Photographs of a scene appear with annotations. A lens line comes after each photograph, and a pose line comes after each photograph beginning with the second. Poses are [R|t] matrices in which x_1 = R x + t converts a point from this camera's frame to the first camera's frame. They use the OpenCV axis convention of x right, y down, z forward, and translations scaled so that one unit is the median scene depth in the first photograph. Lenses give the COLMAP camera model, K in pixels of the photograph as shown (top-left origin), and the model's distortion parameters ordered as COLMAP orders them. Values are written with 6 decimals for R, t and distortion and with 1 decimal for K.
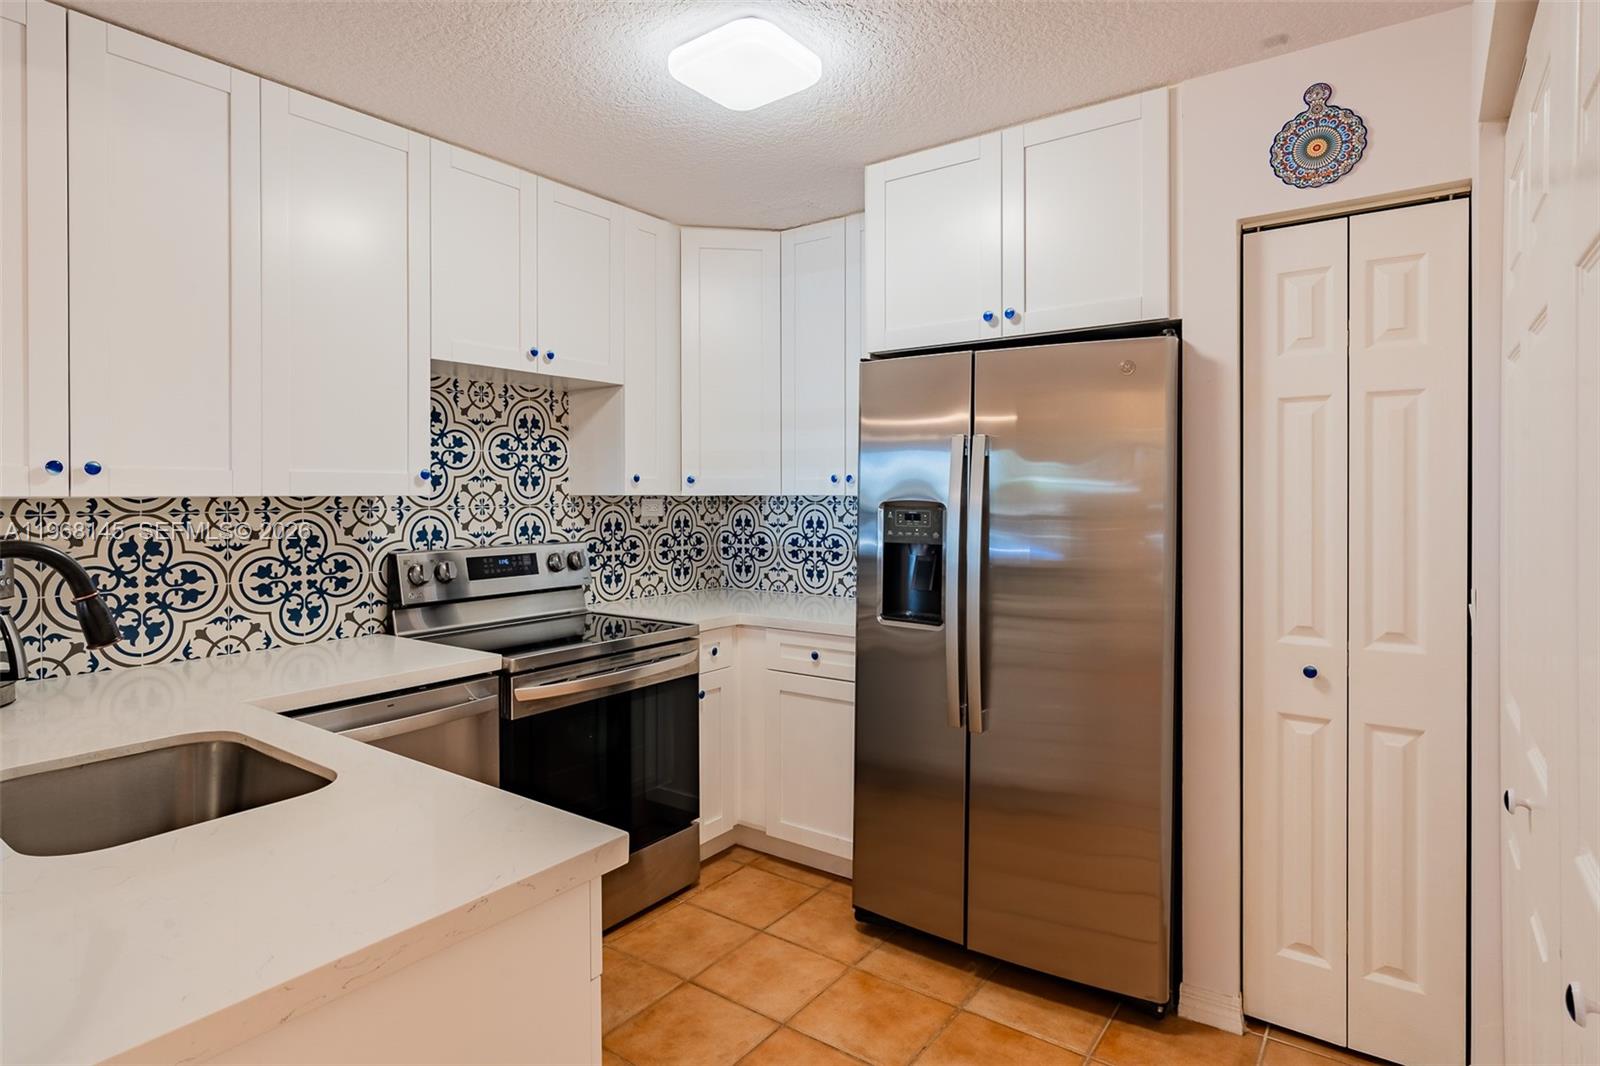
lens RADIAL K [[867.1, 0, 775.0], [0, 867.1, 493.3], [0, 0, 1]] dist [0.002243, 0.000312]
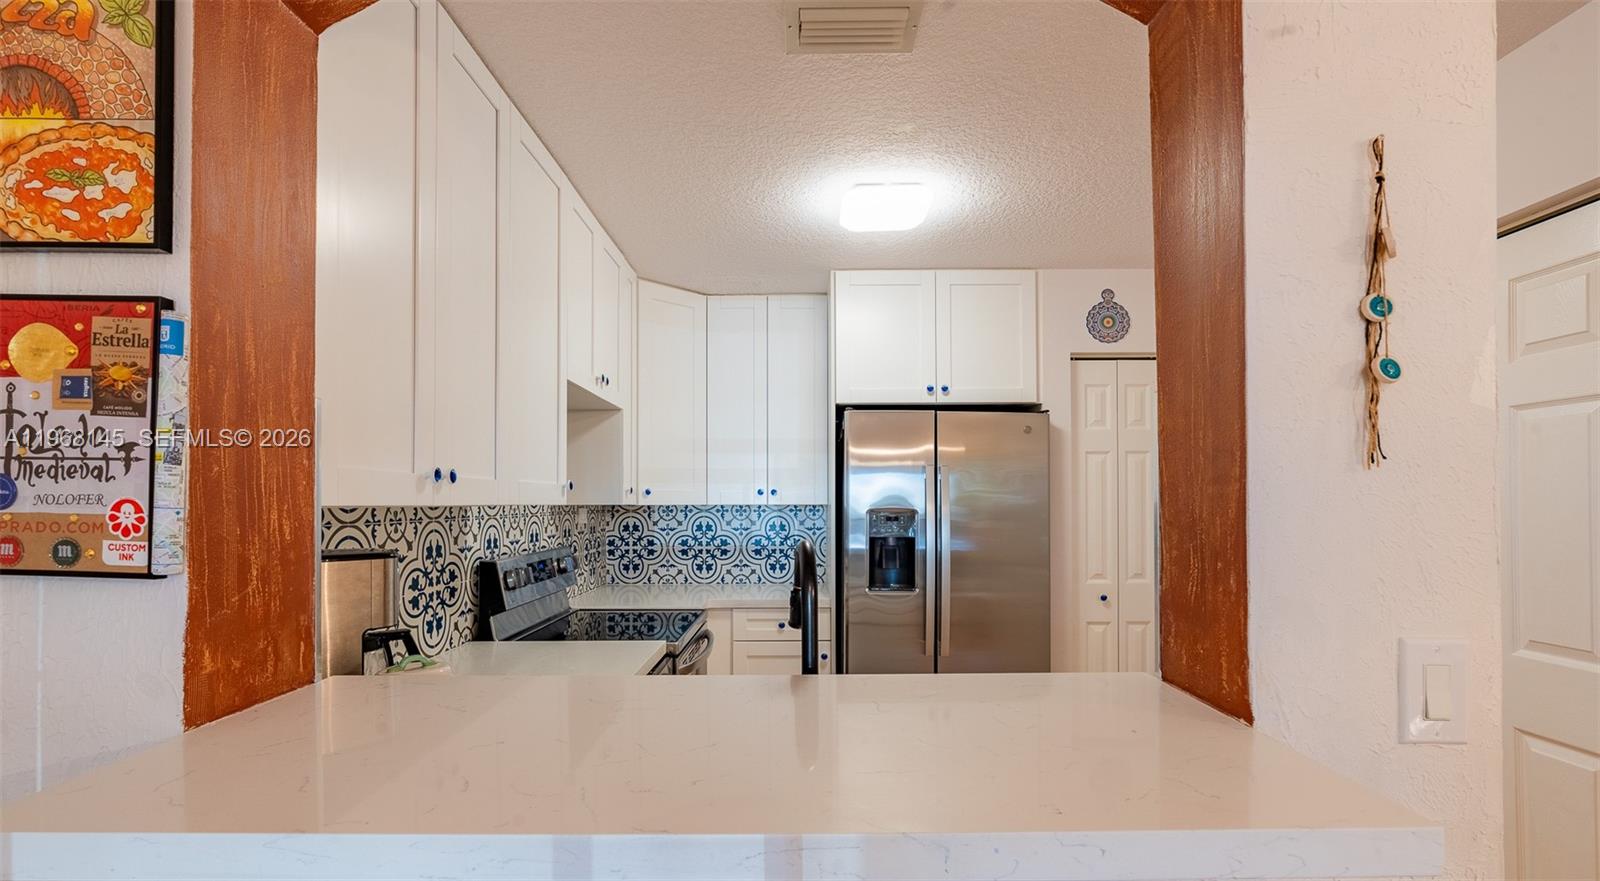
lens RADIAL K [[742.4, 0, 795.0], [0, 742.4, 496.7], [0, 0, 1]] dist [0.000641, 0.000175]
pose [[0.801555, 0.006047, 0.597891, -0.689653], [-0.000190, 0.999951, -0.009859, 0.001552], [-0.597921, 0.007789, 0.801517, 0.080894]]
